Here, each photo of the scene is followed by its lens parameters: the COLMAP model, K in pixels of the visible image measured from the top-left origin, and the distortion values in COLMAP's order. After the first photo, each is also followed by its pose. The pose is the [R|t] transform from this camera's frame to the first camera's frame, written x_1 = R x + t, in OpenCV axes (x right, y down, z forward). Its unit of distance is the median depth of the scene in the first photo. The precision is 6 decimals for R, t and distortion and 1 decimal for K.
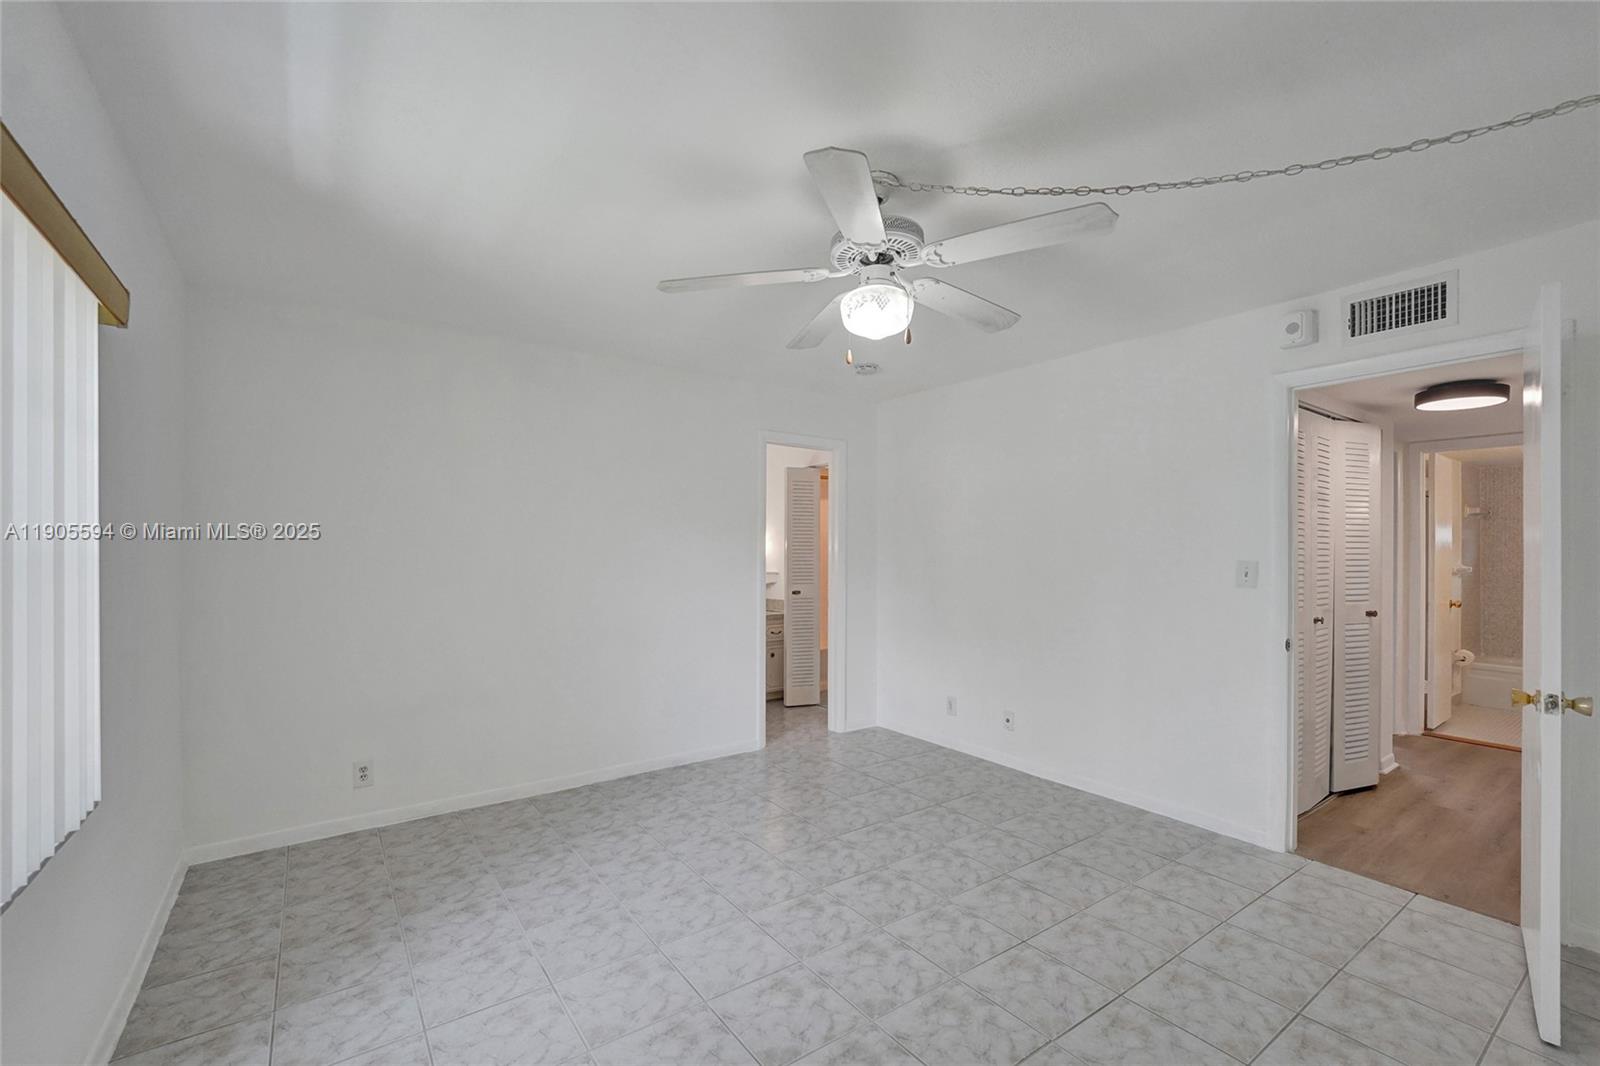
lens RADIAL K [[666.6, 0, 794.0], [0, 666.6, 555.5], [0, 0, 1]] dist [-0.001584, -0.000030]
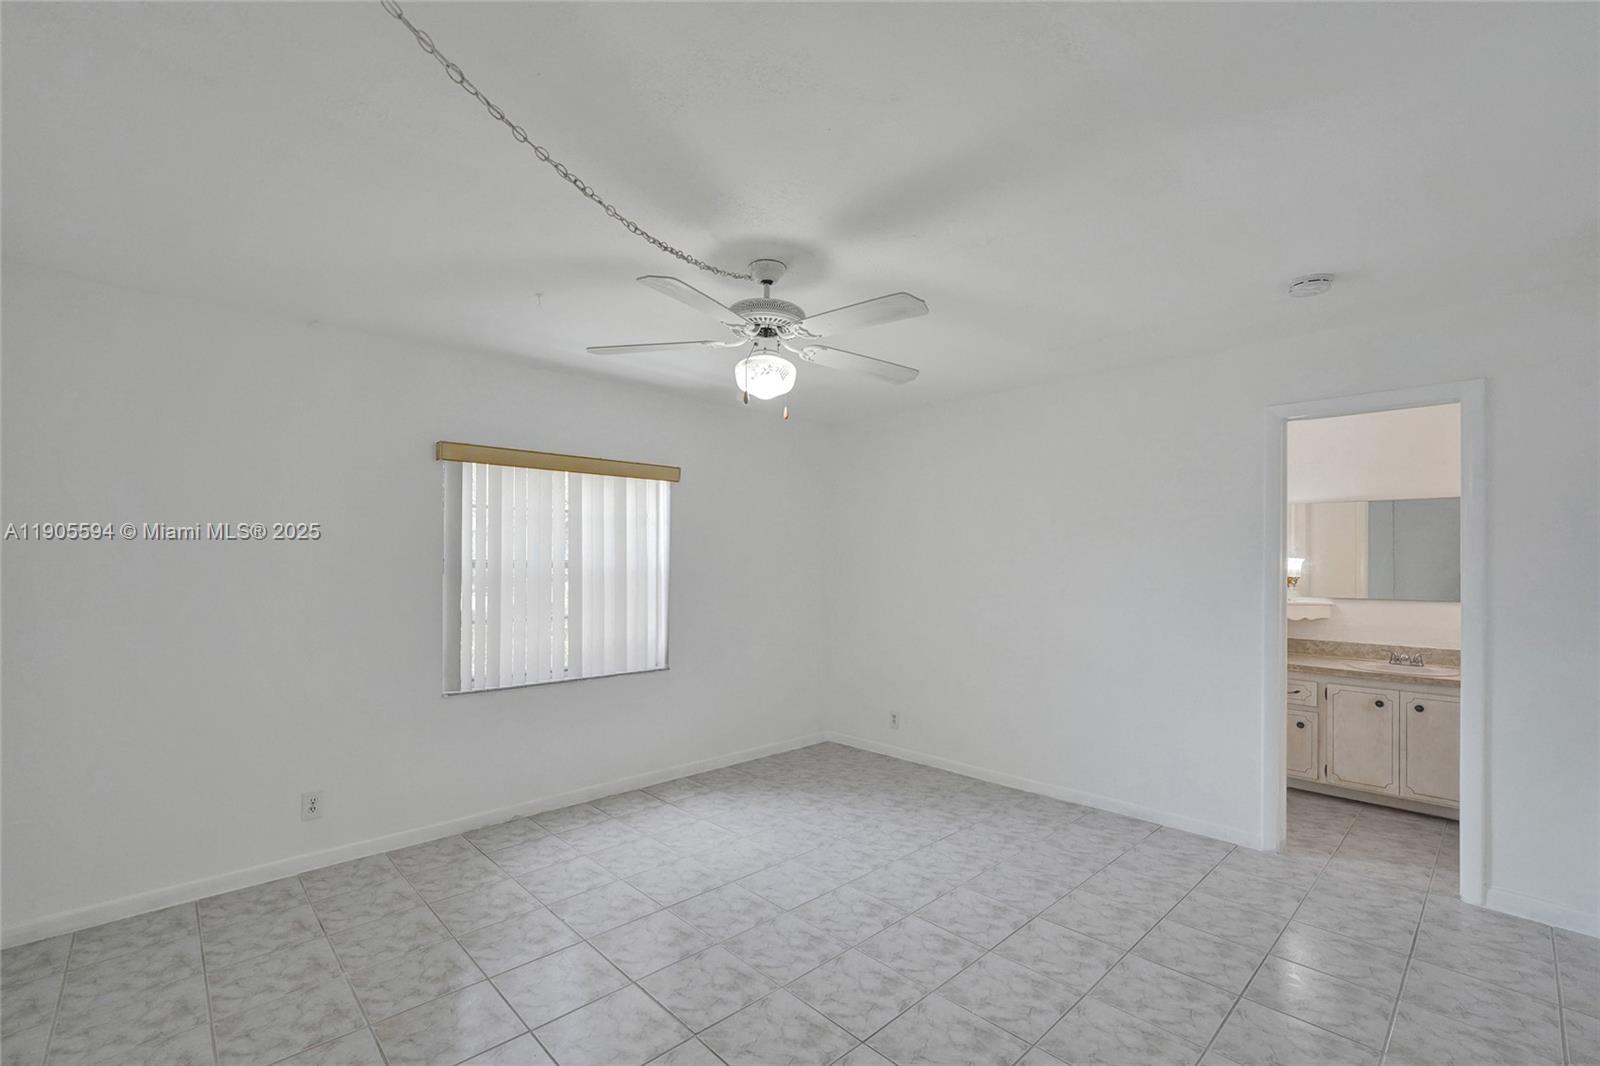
lens RADIAL K [[689.0, 0, 806.0], [0, 689.0, 558.9], [0, 0, 1]] dist [-0.000710, 0.000088]
pose [[0.153337, -0.009454, -0.988129, 0.695157], [-0.008059, 0.999909, -0.010818, -0.011789], [0.988141, 0.009623, 0.153246, 0.457890]]
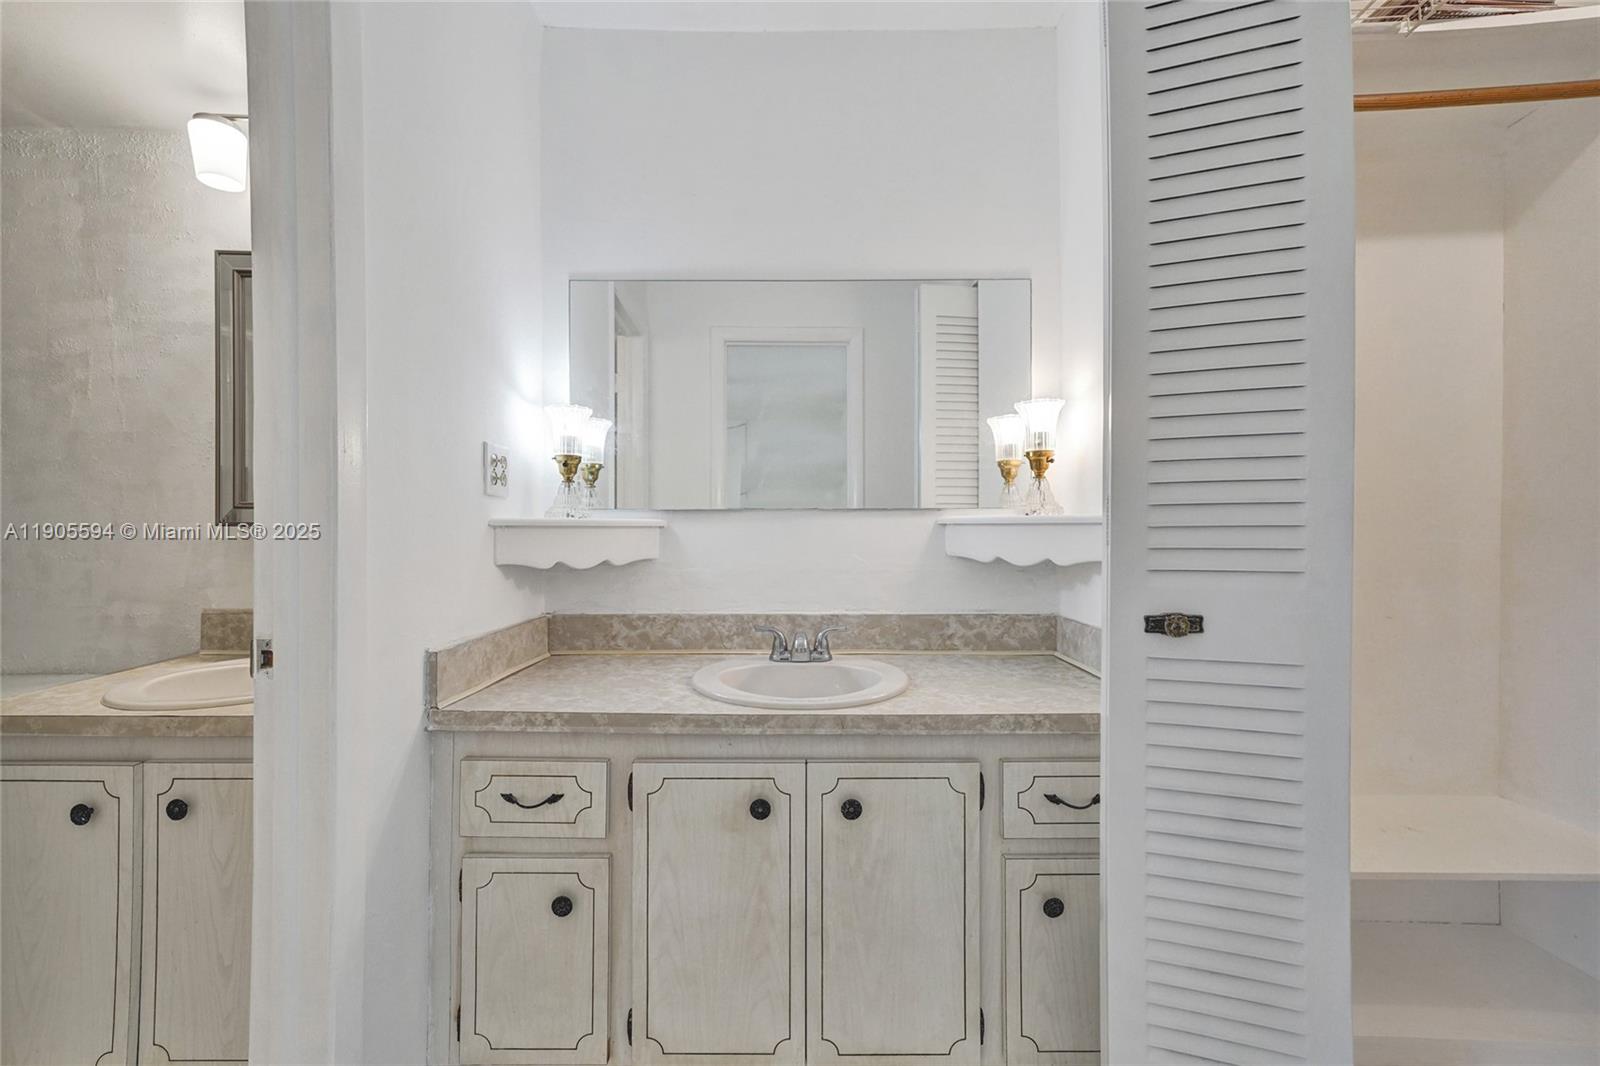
lens RADIAL K [[671.3, 0, 795.8], [0, 671.3, 521.0], [0, 0, 1]] dist [-0.000412, 0.000047]
pose [[0.810328, -0.009098, -0.585907, 0.042827], [0.001826, 0.999914, -0.013000, 0.047597], [0.585974, 0.009465, 0.810274, 1.177074]]
